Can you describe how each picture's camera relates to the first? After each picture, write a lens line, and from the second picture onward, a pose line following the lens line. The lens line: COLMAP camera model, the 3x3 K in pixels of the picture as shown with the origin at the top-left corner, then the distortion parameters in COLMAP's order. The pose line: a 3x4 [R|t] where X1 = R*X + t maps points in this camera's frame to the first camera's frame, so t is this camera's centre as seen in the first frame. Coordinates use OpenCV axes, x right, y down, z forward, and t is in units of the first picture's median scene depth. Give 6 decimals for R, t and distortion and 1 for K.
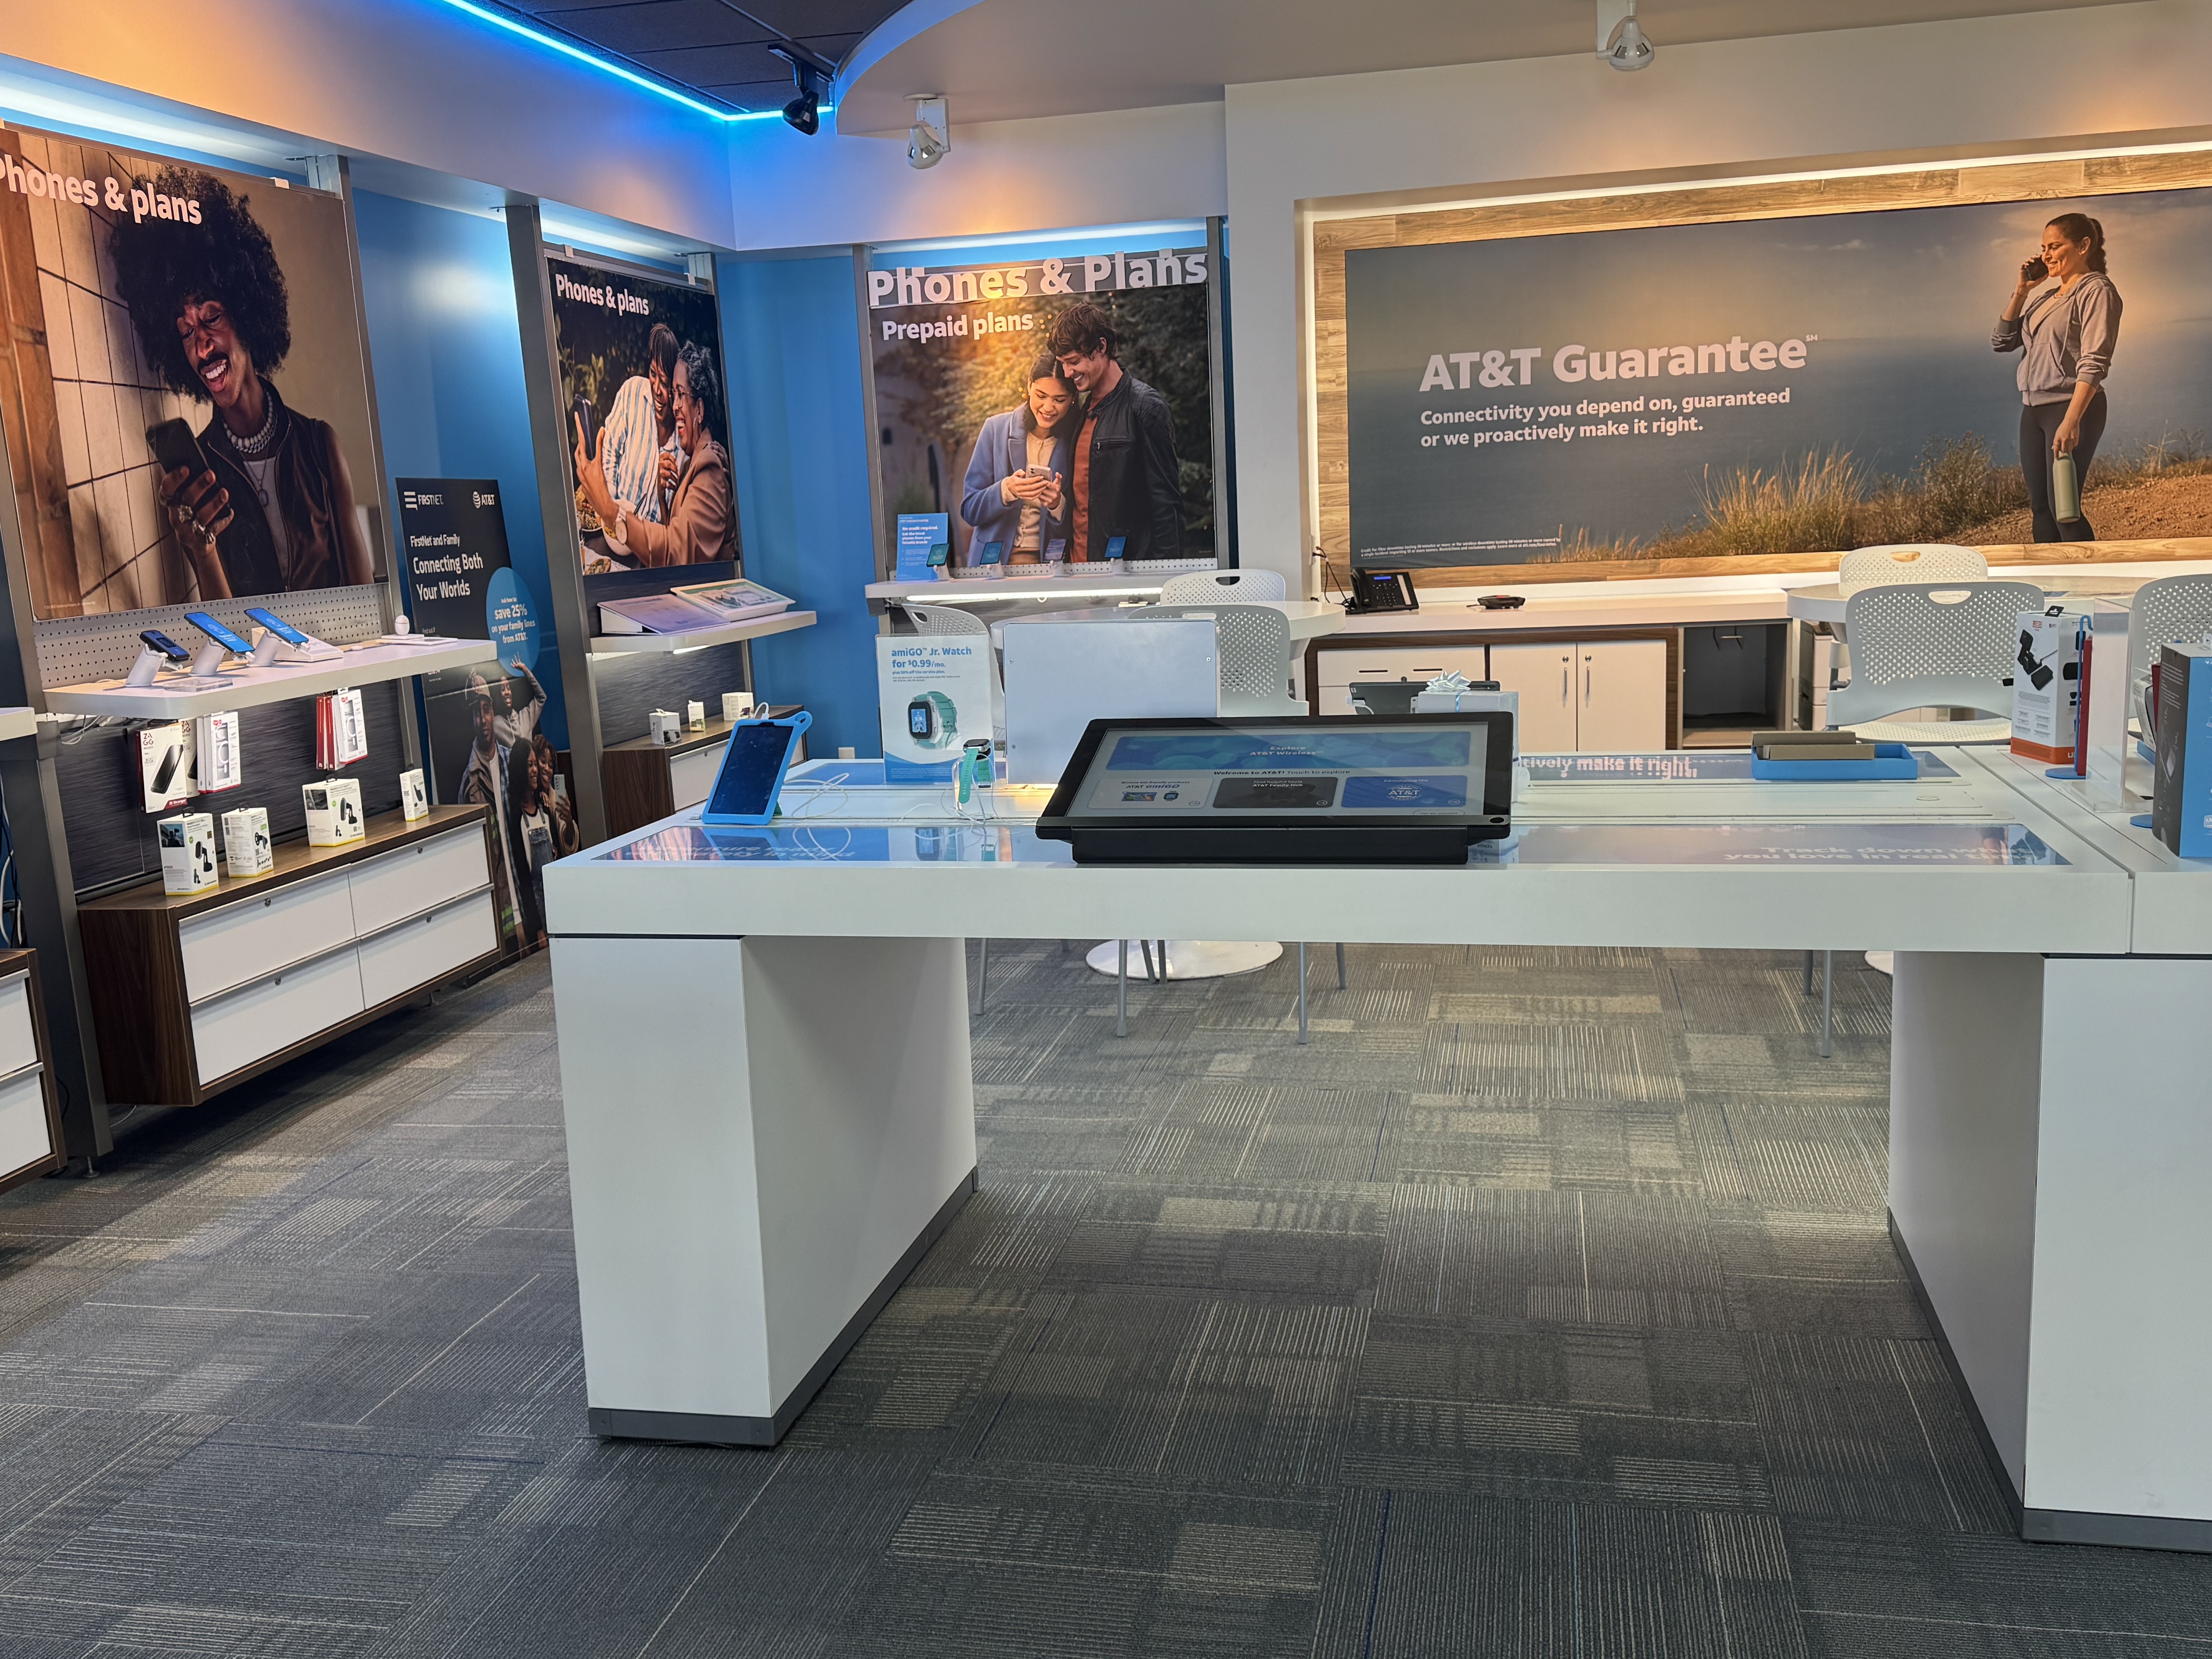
lens RADIAL K [[1945.3, 0, 1106.0], [0, 1945.3, 829.5], [0, 0, 1]] dist [0.185356, -0.307800]
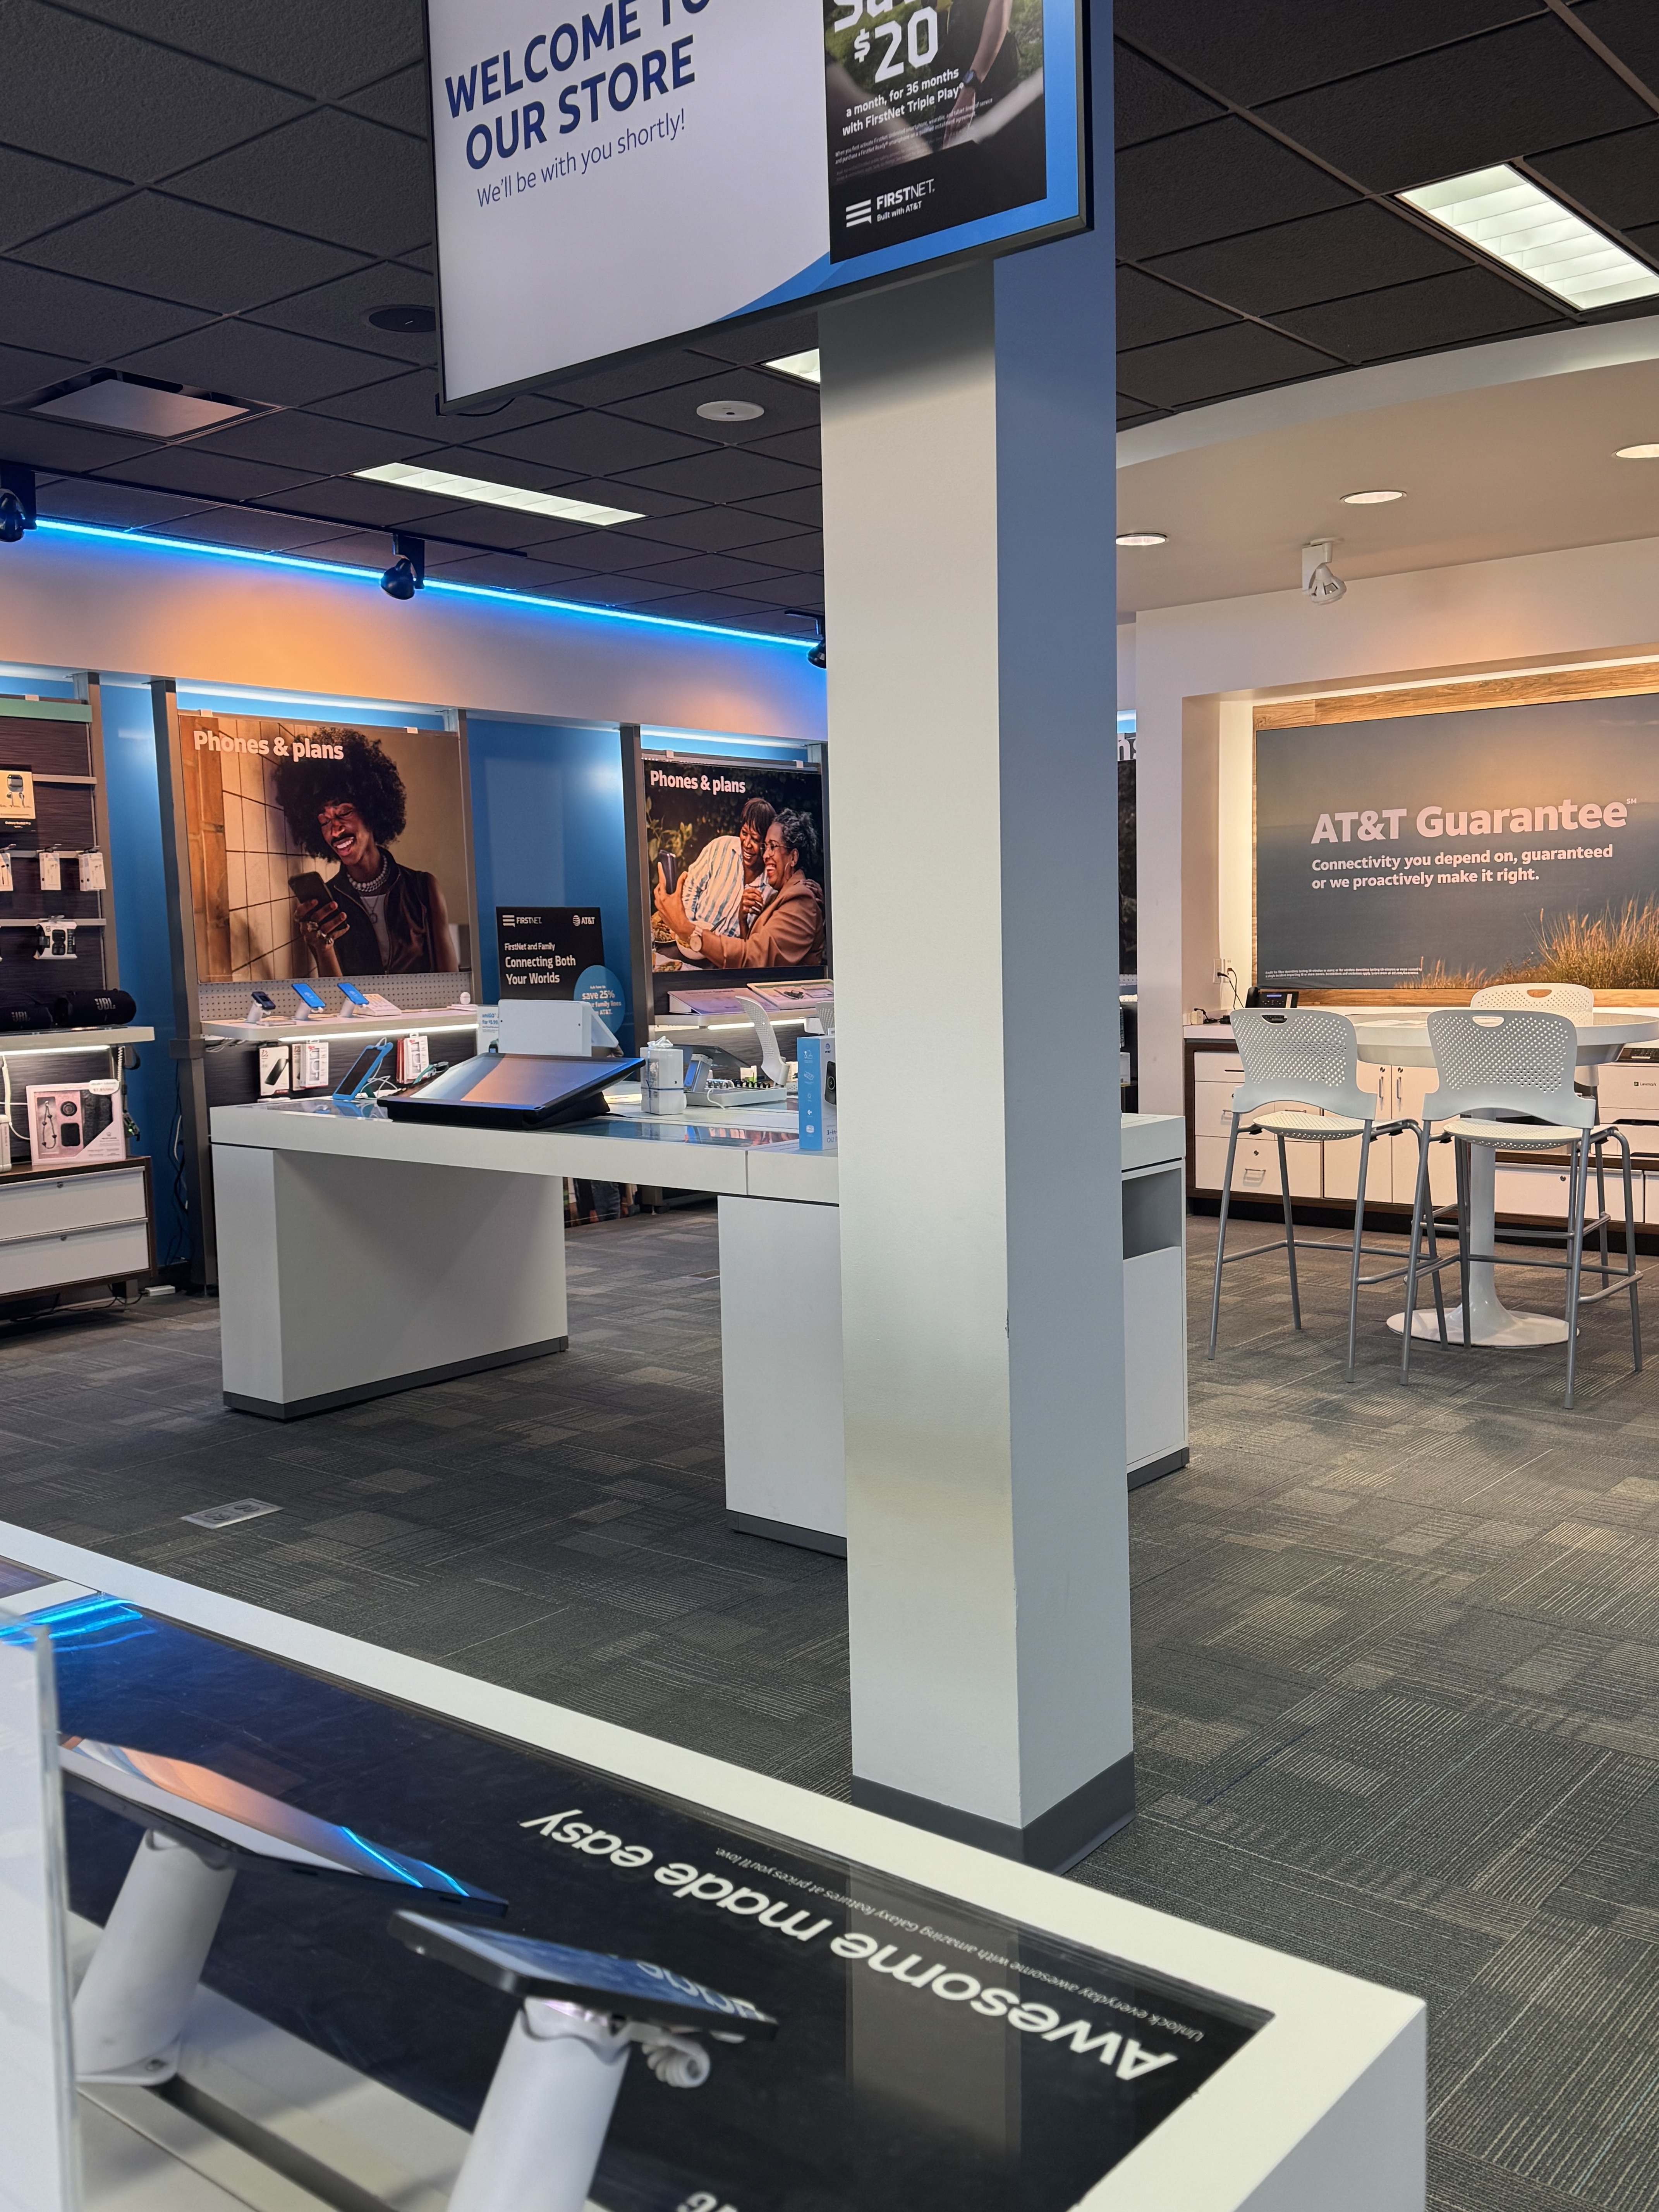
lens RADIAL K [[1945.3, 0, 829.5], [0, 1945.3, 1106.0], [0, 0, 1]] dist [0.185356, -0.307800]
pose [[0.887861, 0.064909, -0.455511, 0.495873], [-0.095305, 0.994473, -0.044055, 0.019422], [0.450134, 0.082528, 0.889139, -0.205146]]
